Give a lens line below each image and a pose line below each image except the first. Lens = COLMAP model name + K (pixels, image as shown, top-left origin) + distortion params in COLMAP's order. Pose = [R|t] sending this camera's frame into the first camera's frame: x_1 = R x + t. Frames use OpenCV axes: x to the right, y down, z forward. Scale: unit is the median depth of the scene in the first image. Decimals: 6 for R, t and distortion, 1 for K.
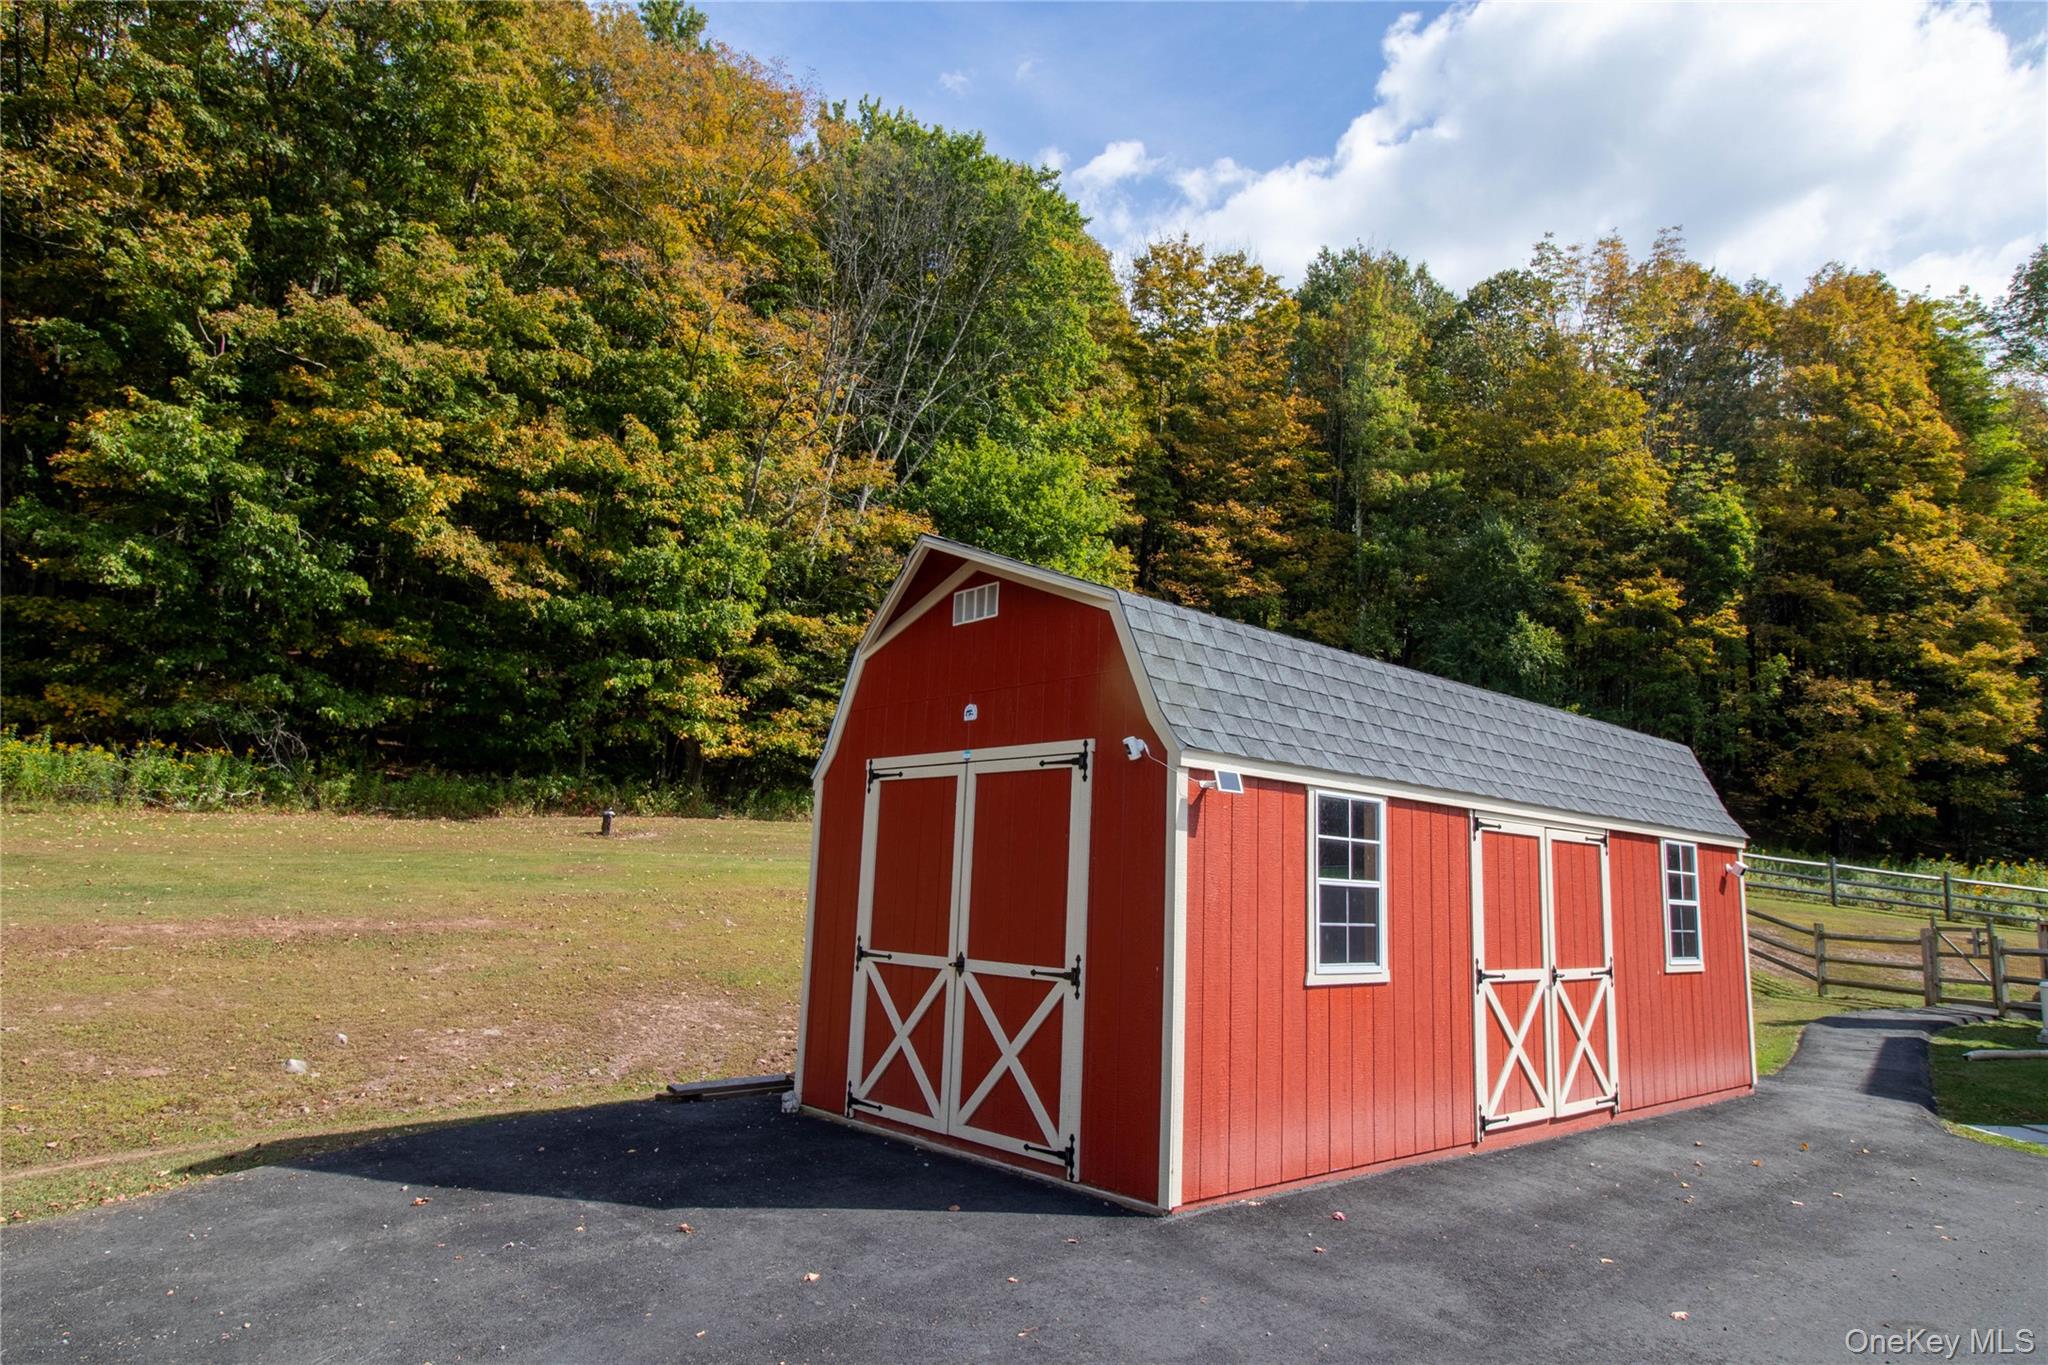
lens RADIAL K [[1192.9, 0, 1024.0], [0, 1192.9, 682.5], [0, 0, 1]] dist [0.005067, 0.001516]
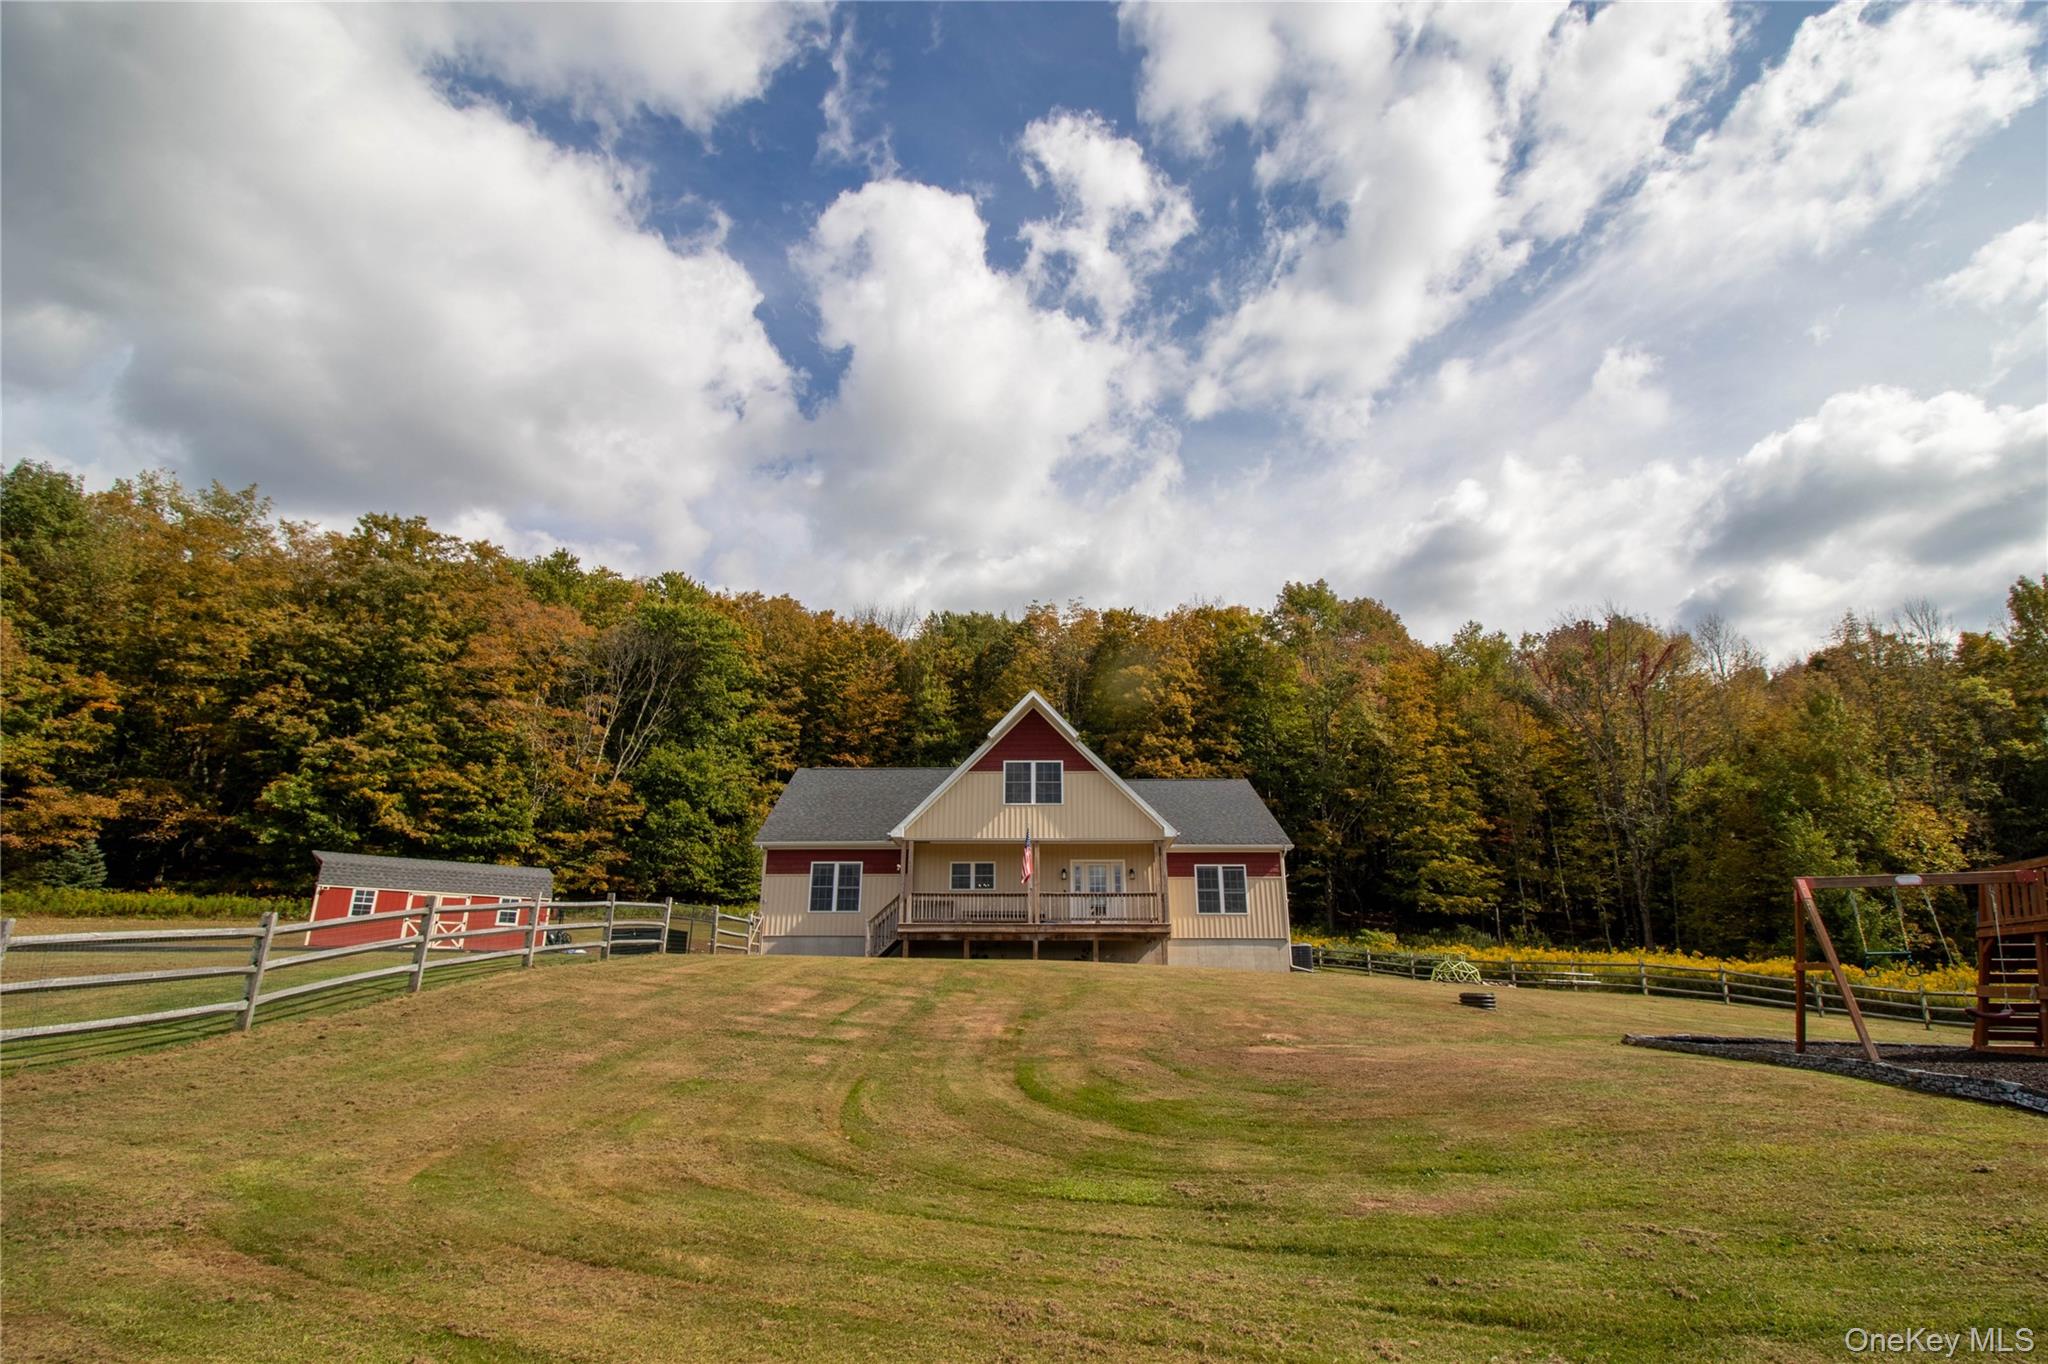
lens RADIAL K [[982.2, 0, 1024.0], [0, 982.2, 682.0], [0, 0, 1]] dist [-0.000416, -0.000016]
pose [[0.992522, -0.061543, -0.105418, 1.167239], [0.044473, 0.986560, -0.157231, -0.005279], [0.113677, 0.151367, 0.981919, -1.044759]]
